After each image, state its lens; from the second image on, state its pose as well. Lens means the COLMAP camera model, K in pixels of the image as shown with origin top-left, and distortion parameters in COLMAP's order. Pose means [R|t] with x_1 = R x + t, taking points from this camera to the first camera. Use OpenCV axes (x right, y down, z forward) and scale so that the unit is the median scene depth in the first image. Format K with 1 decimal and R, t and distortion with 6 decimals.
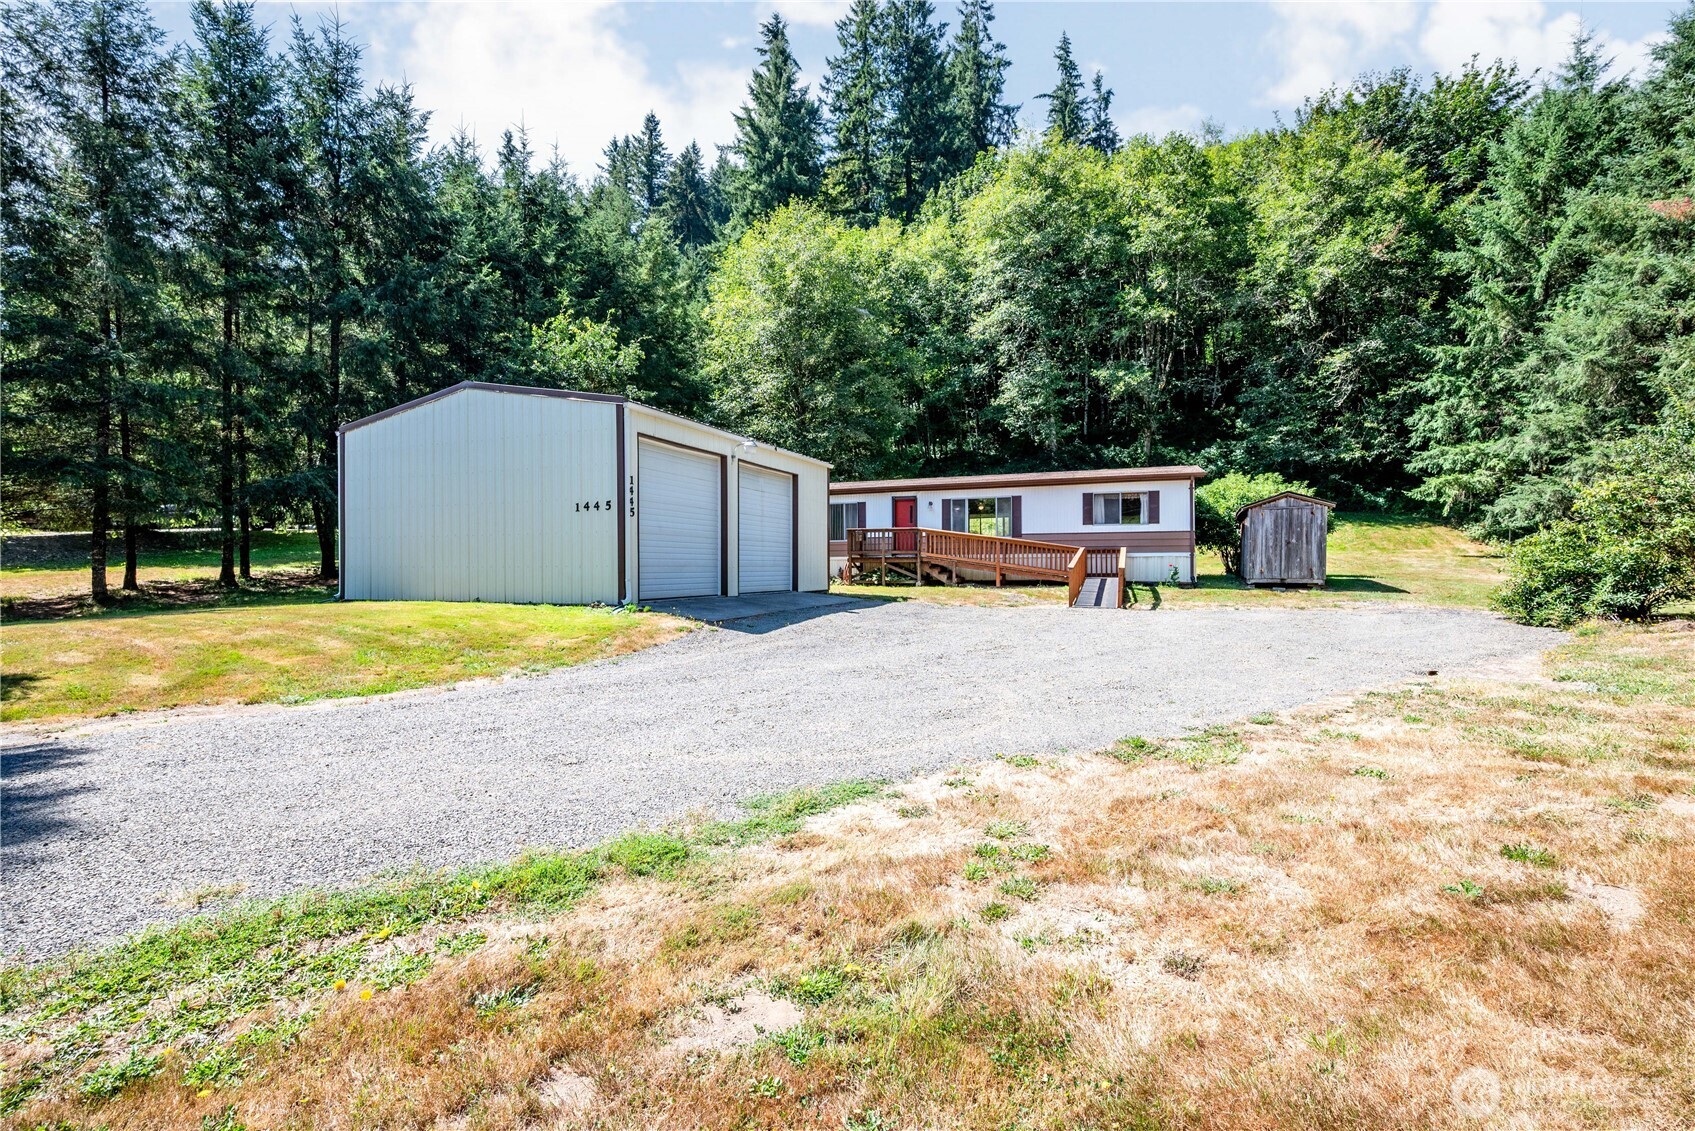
lens RADIAL K [[743.6, 0, 846.5], [0, 743.6, 560.9], [0, 0, 1]] dist [0.000843, -0.000509]
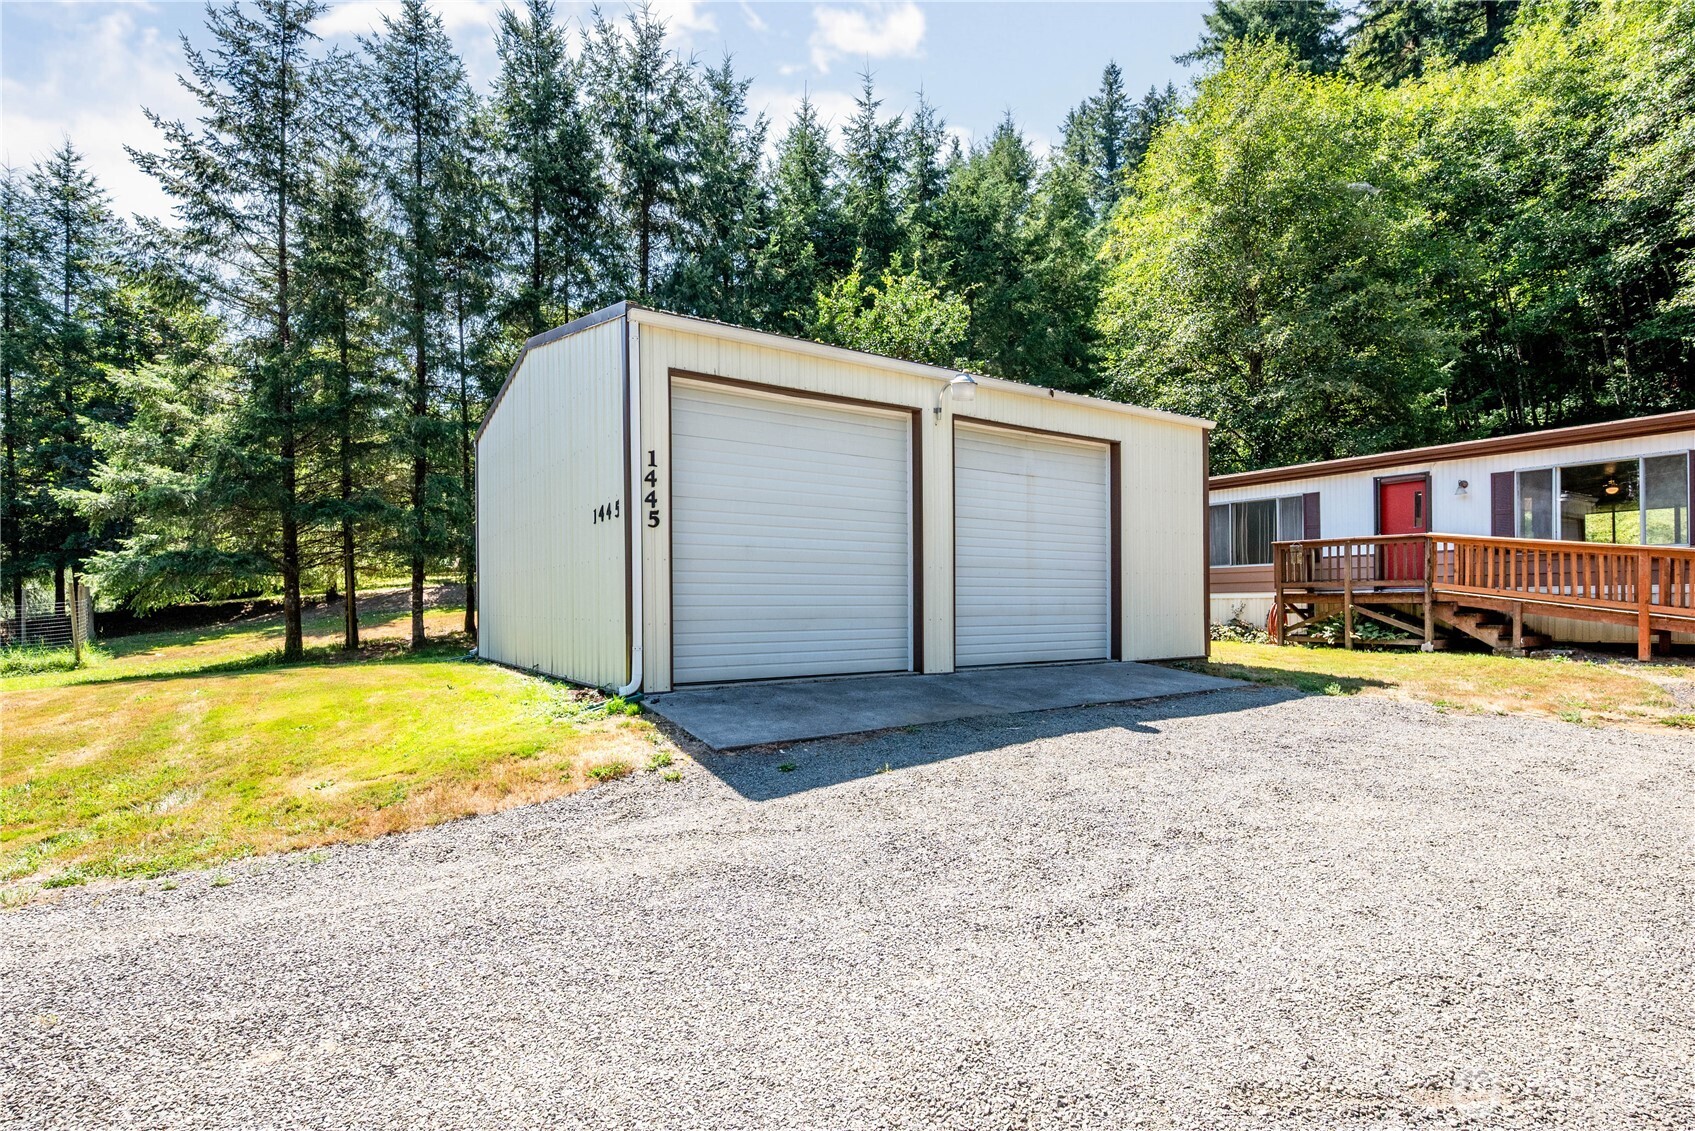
lens RADIAL K [[826.5, 0, 851.7], [0, 826.5, 597.7], [0, 0, 1]] dist [-0.000037, 0.000120]
pose [[0.828812, -0.004383, -0.559510, 0.045359], [0.006859, 0.999974, 0.002328, -0.002953], [0.559486, -0.005767, 0.828820, 0.171248]]
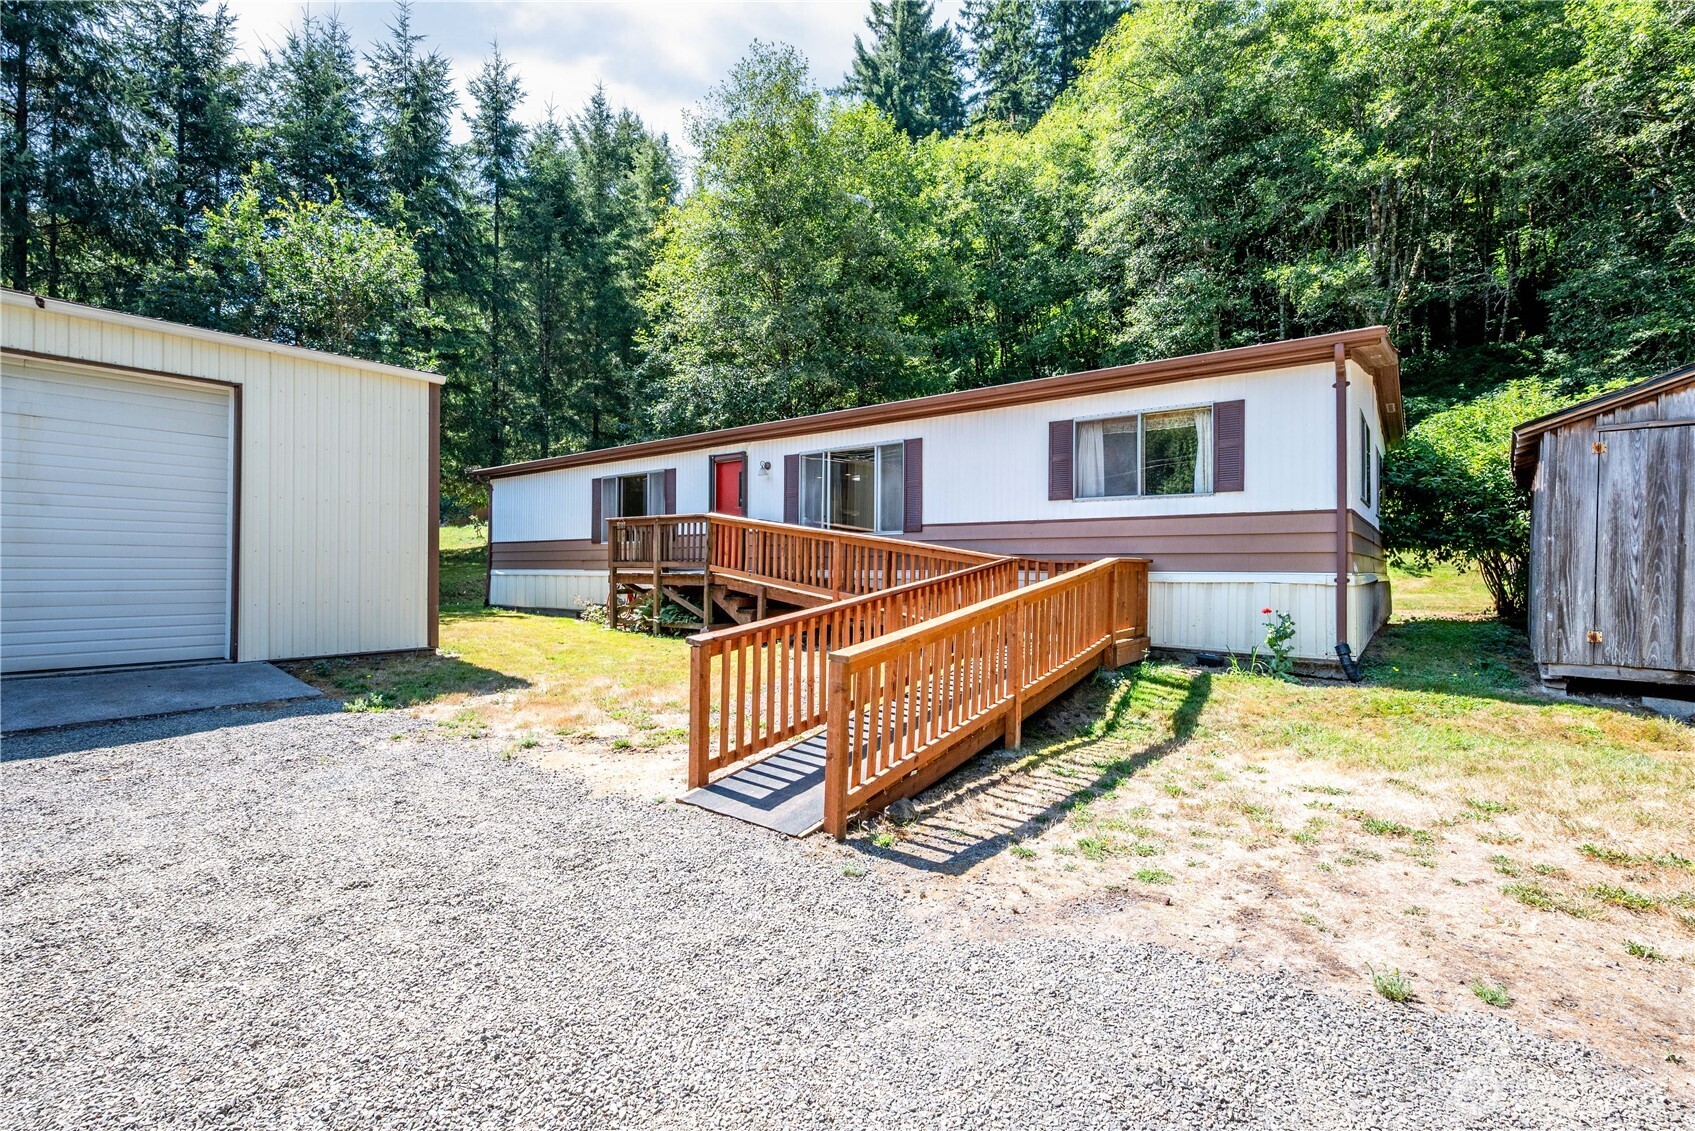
lens RADIAL K [[743.6, 0, 846.5], [0, 743.6, 560.9], [0, 0, 1]] dist [0.000843, -0.000509]
pose [[0.961834, 0.004596, -0.273596, 0.163938], [-0.004752, 0.999989, 0.000091, -0.007575], [0.273593, 0.001213, 0.961845, 0.294702]]
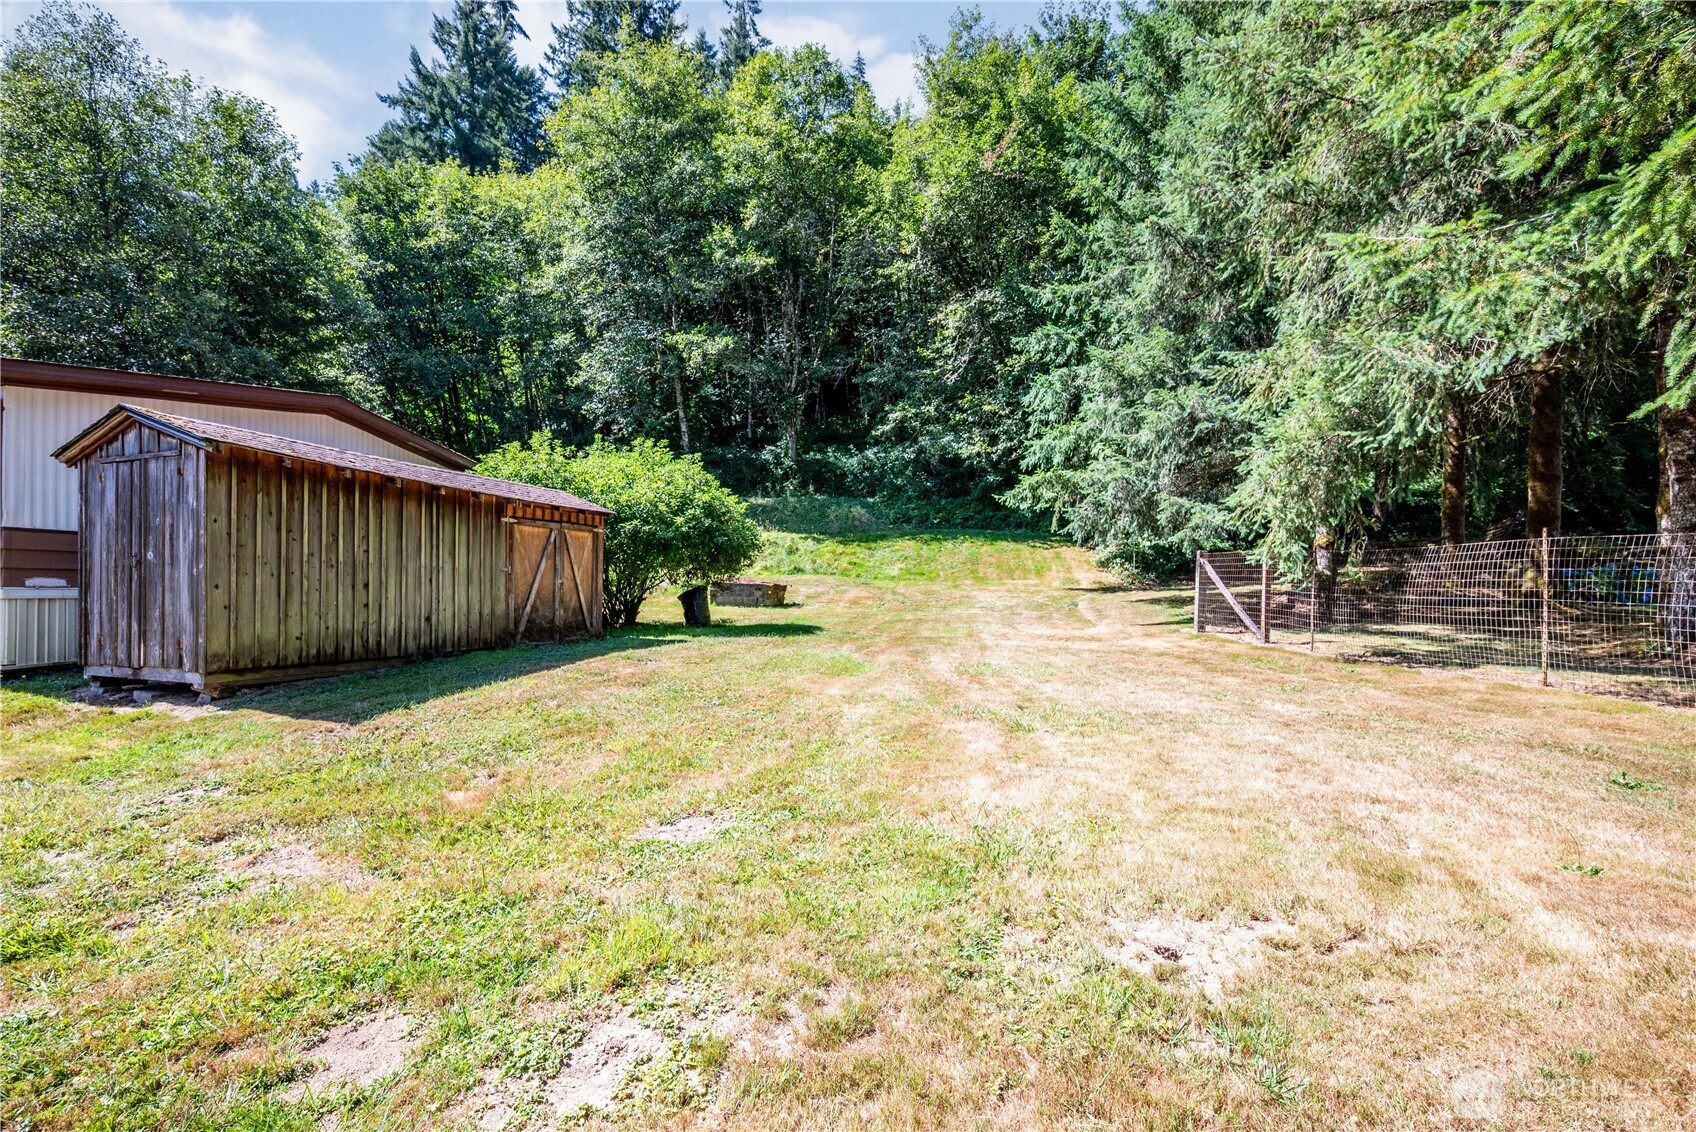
lens RADIAL K [[692.0, 0, 795.9], [0, 692.0, 587.3], [0, 0, 1]] dist [-0.001266, -0.000092]
pose [[0.994967, 0.006094, 0.100016, 0.396539], [-0.006326, 0.999978, 0.001996, -0.006753], [-0.100001, -0.002618, 0.994984, 0.304199]]
